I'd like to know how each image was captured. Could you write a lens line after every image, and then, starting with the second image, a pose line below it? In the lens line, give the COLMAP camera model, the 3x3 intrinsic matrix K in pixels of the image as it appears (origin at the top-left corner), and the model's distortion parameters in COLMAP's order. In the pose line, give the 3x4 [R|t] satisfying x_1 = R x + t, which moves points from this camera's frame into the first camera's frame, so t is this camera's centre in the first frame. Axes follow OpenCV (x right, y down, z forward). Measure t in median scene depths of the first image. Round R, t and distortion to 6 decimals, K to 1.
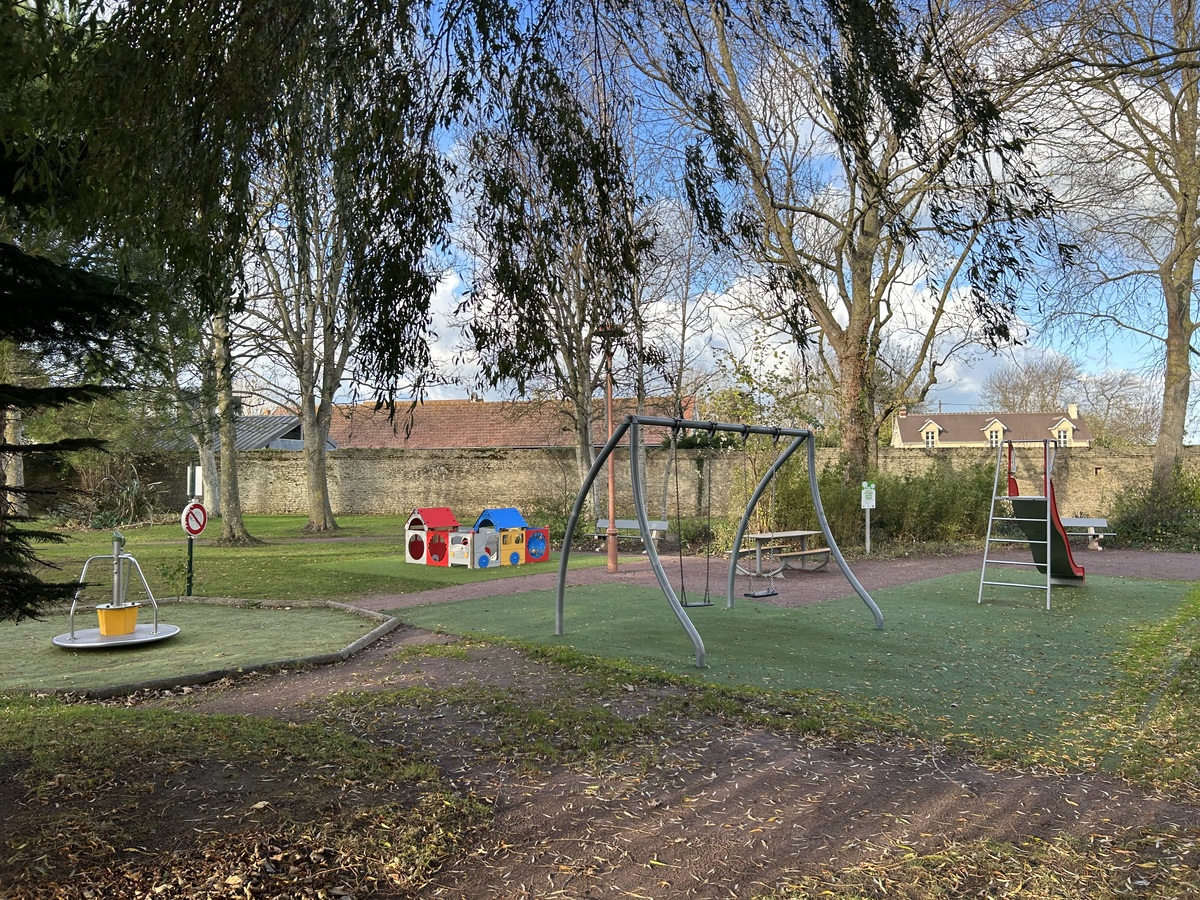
lens RADIAL K [[907.6, 0, 595.5], [0, 907.6, 462.4], [0, 0, 1]] dist [0.041565, -0.059770]
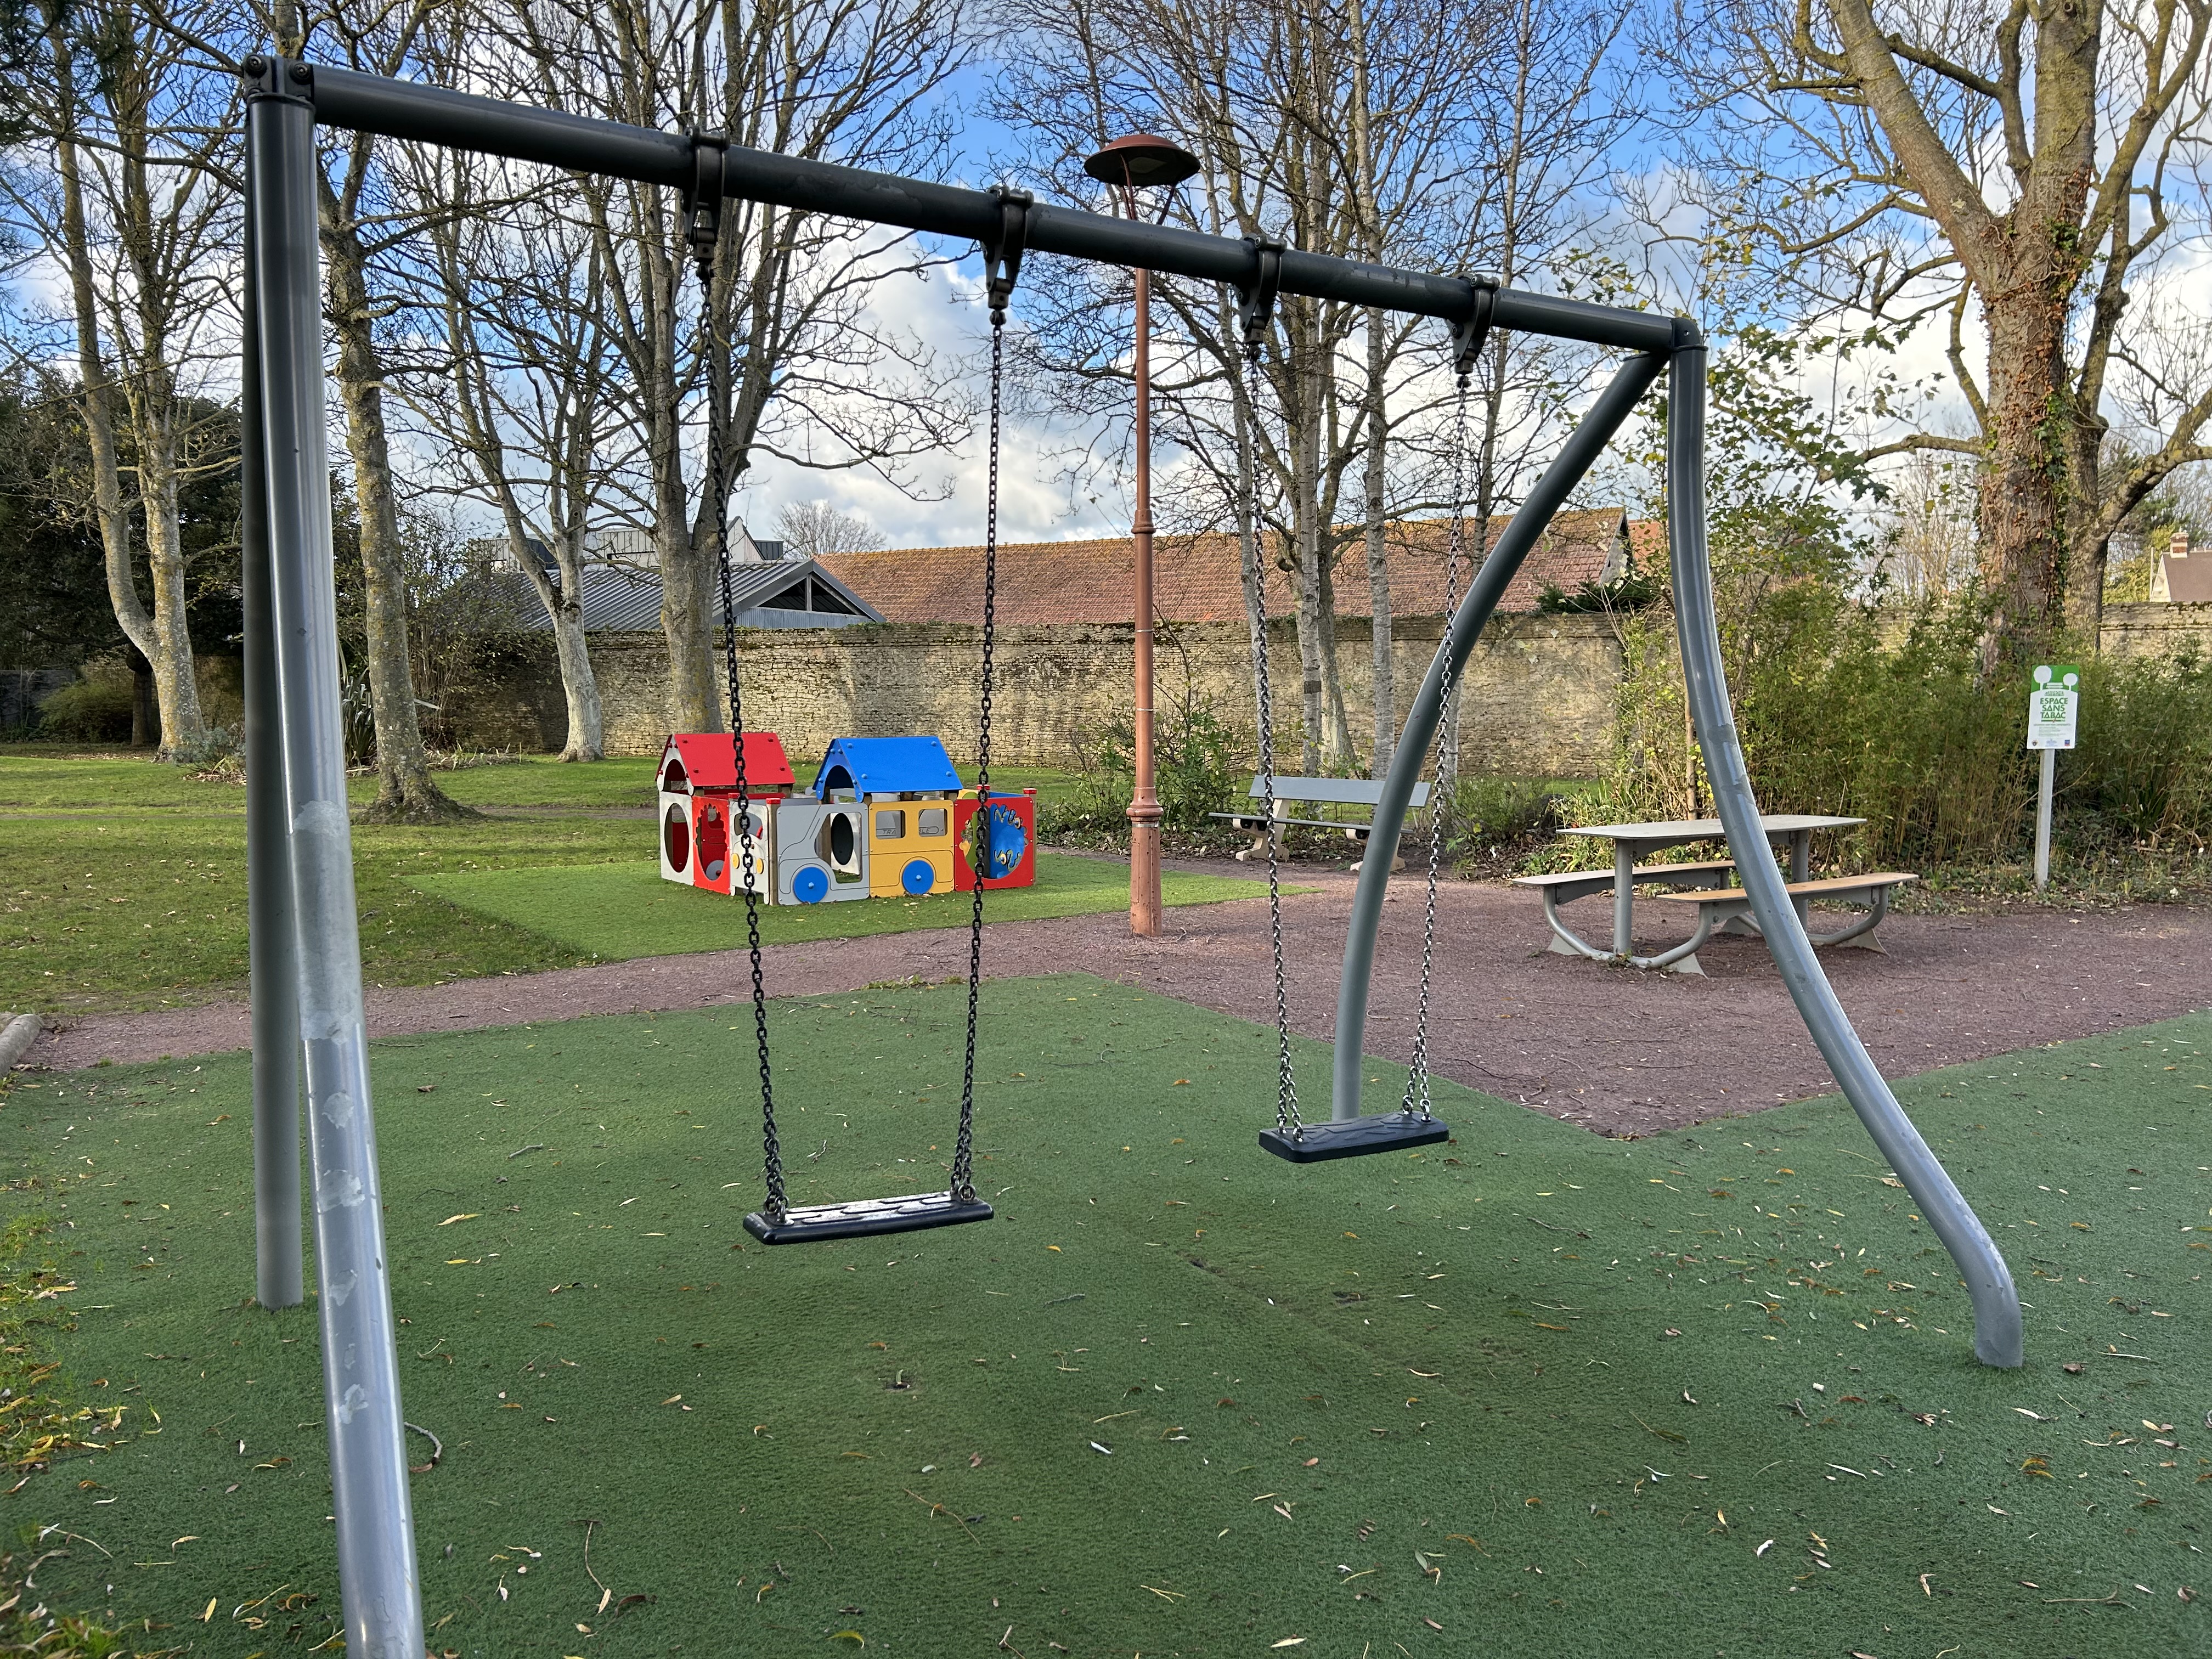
lens RADIAL K [[1659.9, 0, 1107.7], [0, 1659.9, 835.3], [0, 0, 1]] dist [0.044897, -0.052992]
pose [[0.971860, 0.022162, -0.234514, 0.104711], [0.000306, 0.995444, 0.095343, 0.022300], [0.235558, -0.092732, 0.967426, 0.314324]]
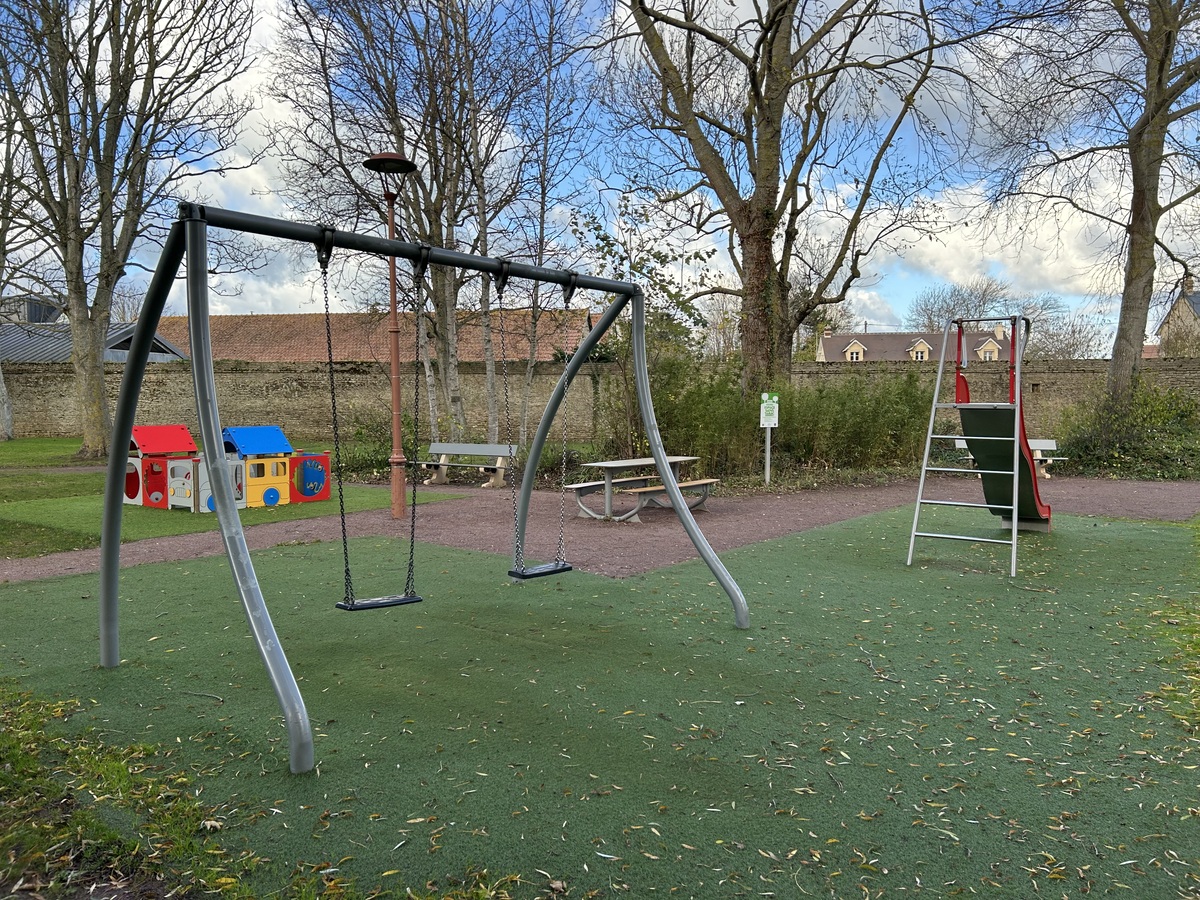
lens RADIAL K [[900.5, 0, 600.9], [0, 900.5, 453.1], [0, 0, 1]] dist [0.044897, -0.052992]
pose [[0.996988, -0.002864, 0.077502, 0.087386], [-0.002709, 0.997422, 0.071708, 0.016248], [-0.077508, -0.071702, 0.994410, 0.219685]]
